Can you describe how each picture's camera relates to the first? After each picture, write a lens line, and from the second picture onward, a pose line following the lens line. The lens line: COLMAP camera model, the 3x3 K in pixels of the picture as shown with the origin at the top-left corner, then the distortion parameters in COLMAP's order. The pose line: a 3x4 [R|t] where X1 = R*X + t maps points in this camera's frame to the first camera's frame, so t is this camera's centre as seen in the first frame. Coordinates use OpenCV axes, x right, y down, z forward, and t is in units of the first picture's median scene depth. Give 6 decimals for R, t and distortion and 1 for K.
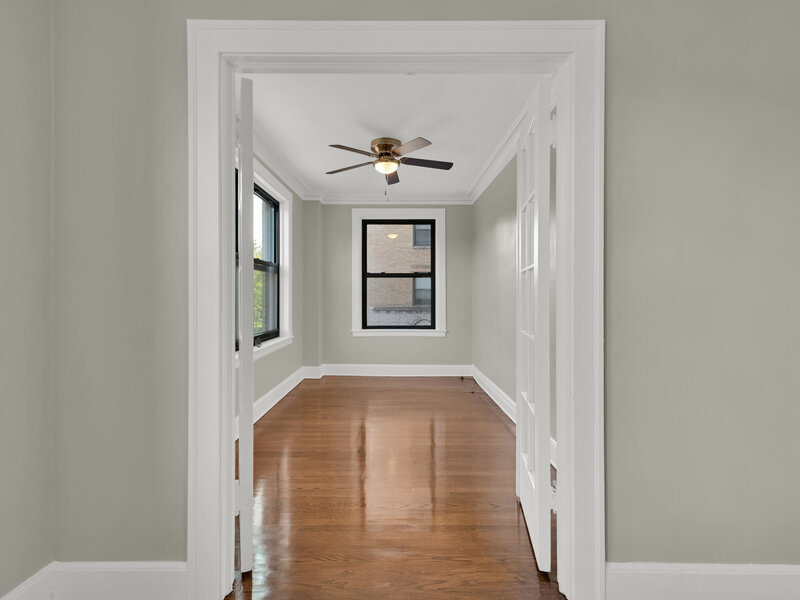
lens RADIAL K [[410.7, 0, 396.2], [0, 410.7, 295.5], [0, 0, 1]] dist [0.013335, 0.000030]
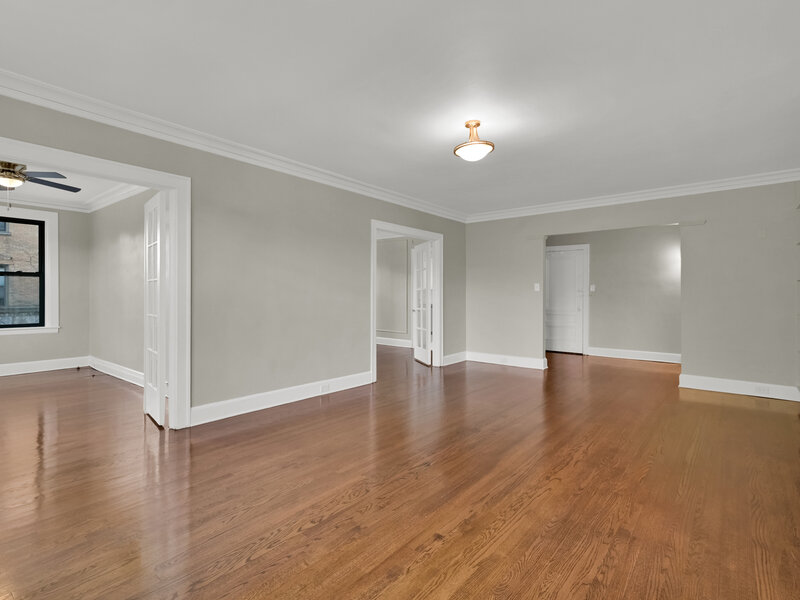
lens RADIAL K [[410.7, 0, 396.2], [0, 410.7, 295.5], [0, 0, 1]] dist [0.013335, 0.000030]
pose [[0.641462, 0.000754, 0.767154, -0.144346], [-0.002748, 0.999995, 0.001316, -0.000456], [-0.767149, -0.002952, 0.641462, -0.370581]]
